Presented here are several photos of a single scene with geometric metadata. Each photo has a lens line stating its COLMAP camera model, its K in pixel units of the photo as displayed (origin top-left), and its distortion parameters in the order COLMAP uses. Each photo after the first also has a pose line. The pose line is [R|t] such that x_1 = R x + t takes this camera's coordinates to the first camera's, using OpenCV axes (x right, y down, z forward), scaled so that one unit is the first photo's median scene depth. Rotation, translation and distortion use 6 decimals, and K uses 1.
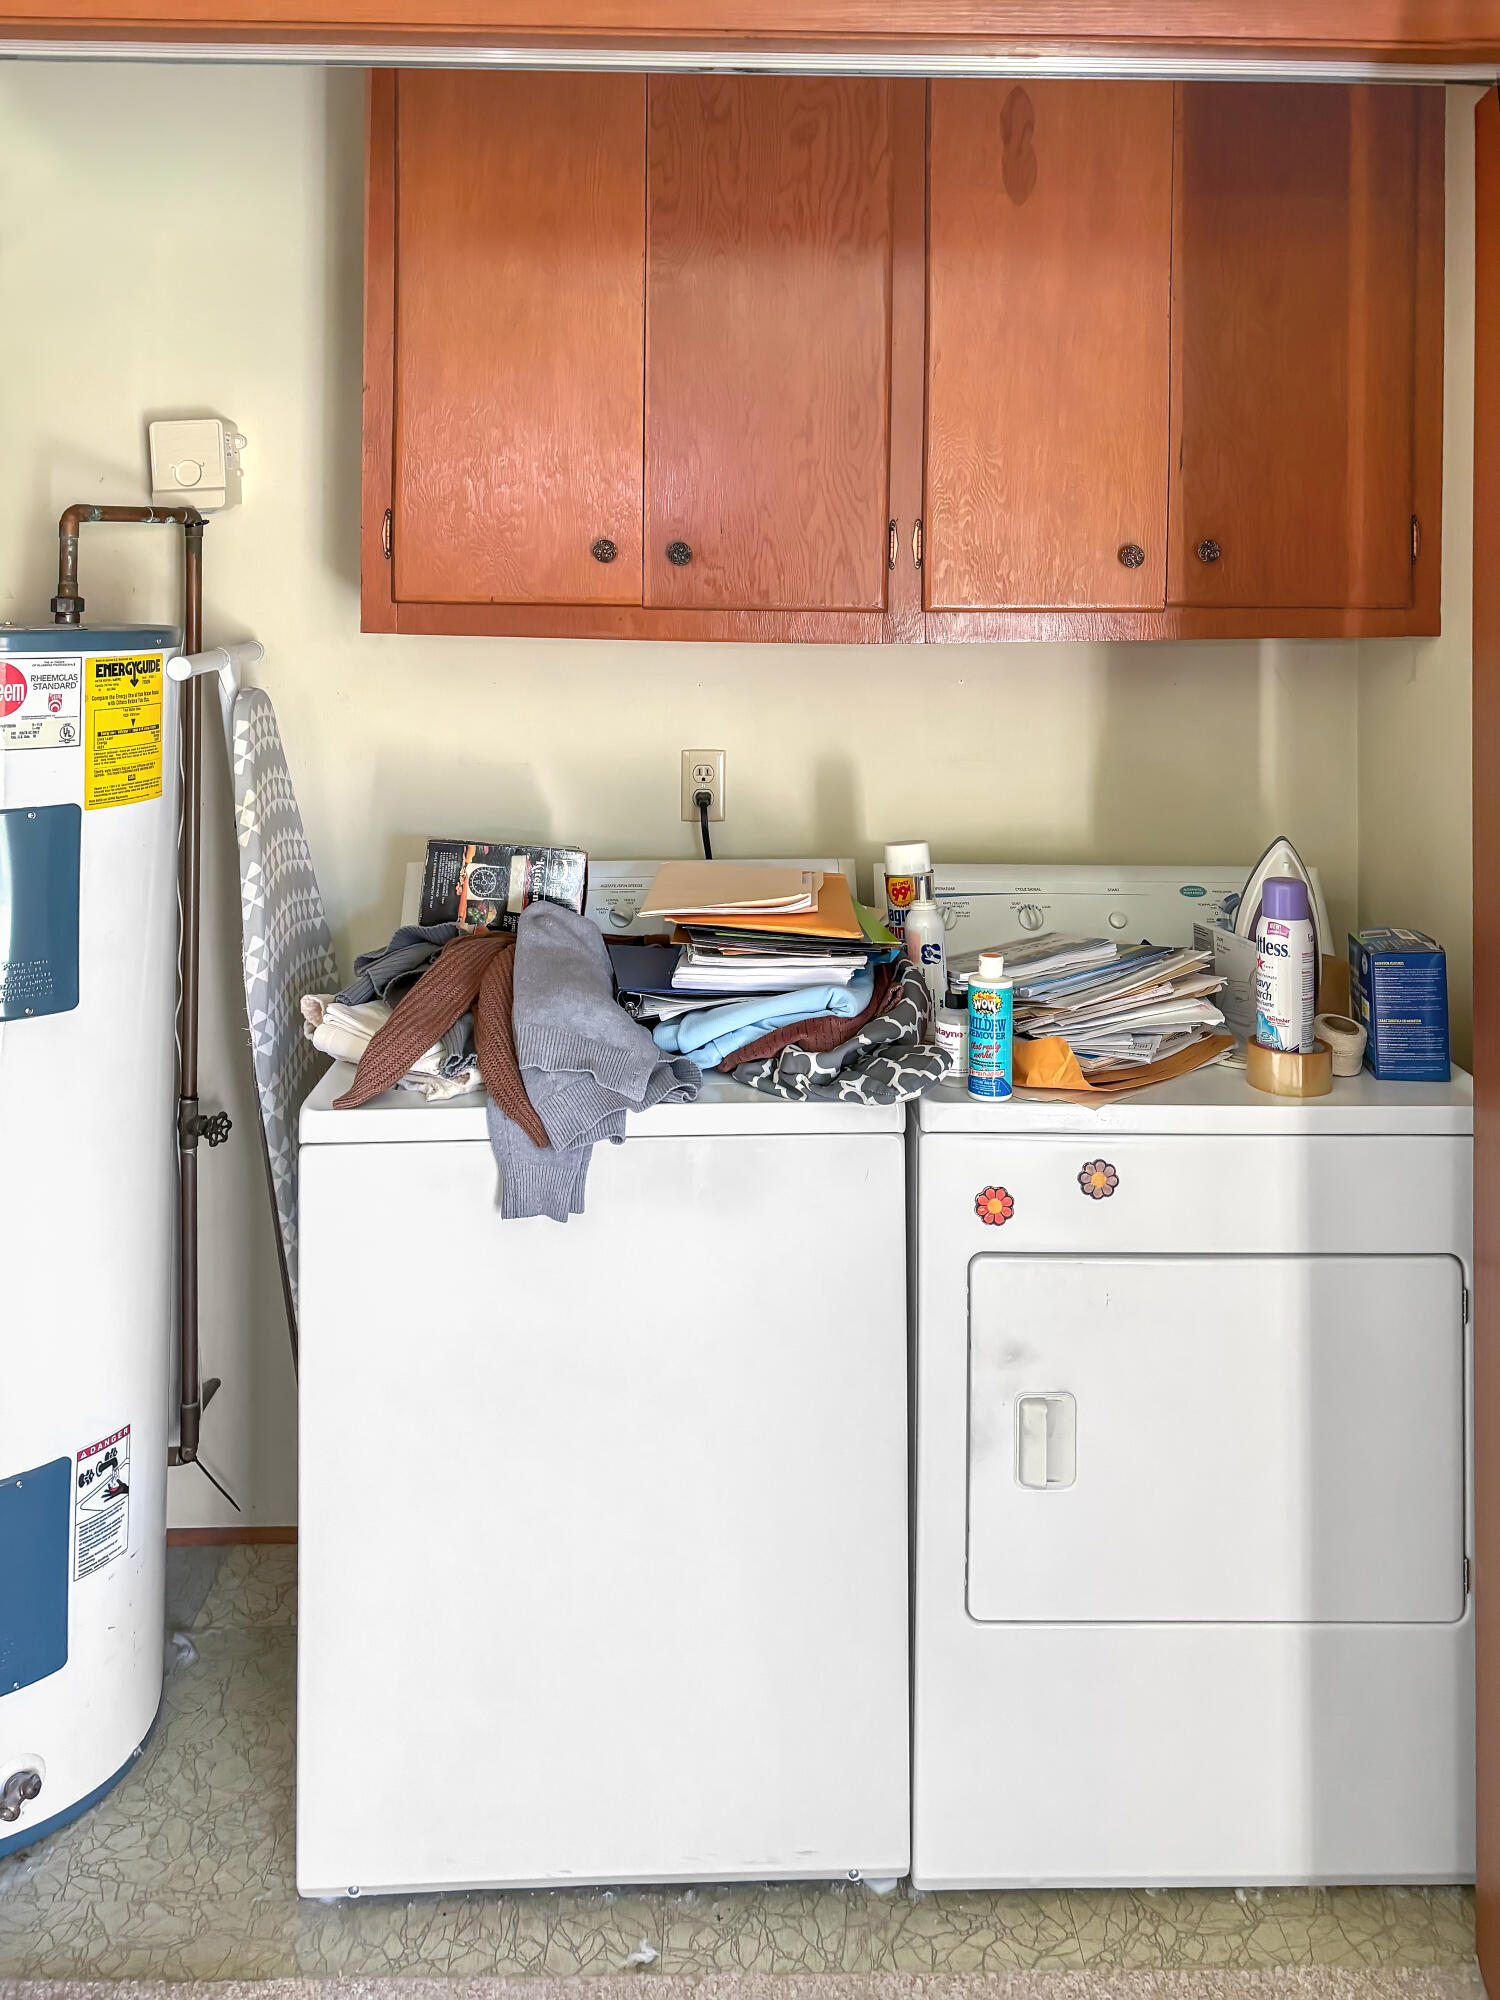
lens RADIAL K [[1783.6, 0, 817.9], [0, 1783.6, 999.6], [0, 0, 1]] dist [-0.002605, -0.000145]
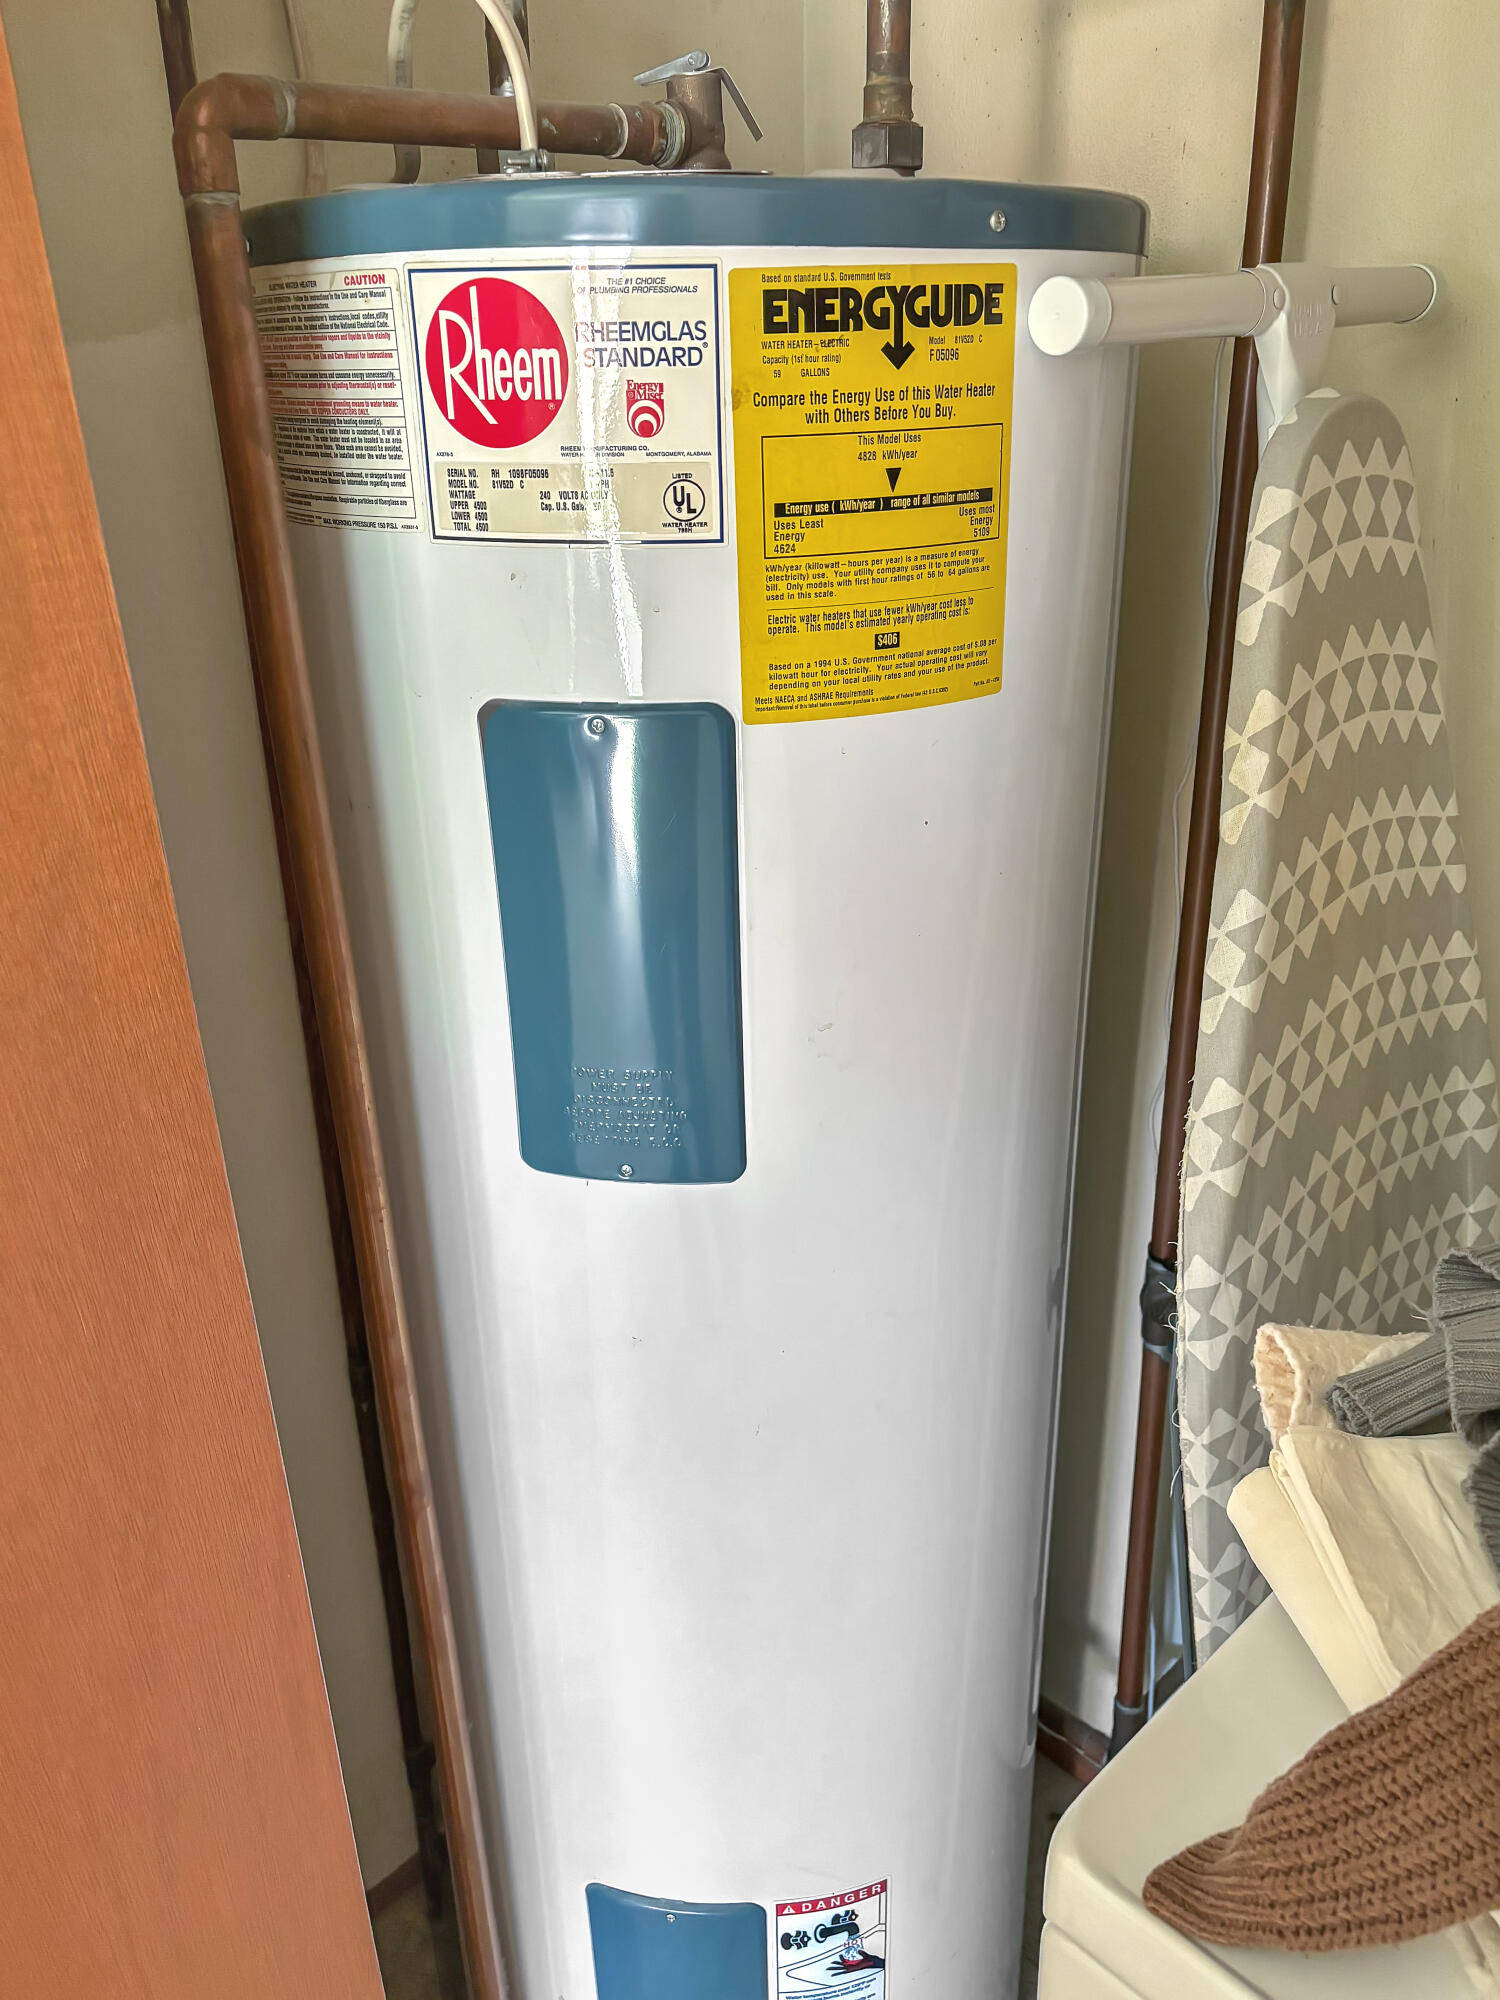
lens RADIAL K [[1783.6, 0, 817.9], [0, 1783.6, 999.6], [0, 0, 1]] dist [-0.002605, -0.000145]
pose [[0.719879, 0.240219, -0.651206, -0.149423], [-0.149759, 0.969859, 0.192213, -0.121153], [0.677751, -0.040846, 0.734156, 0.729308]]
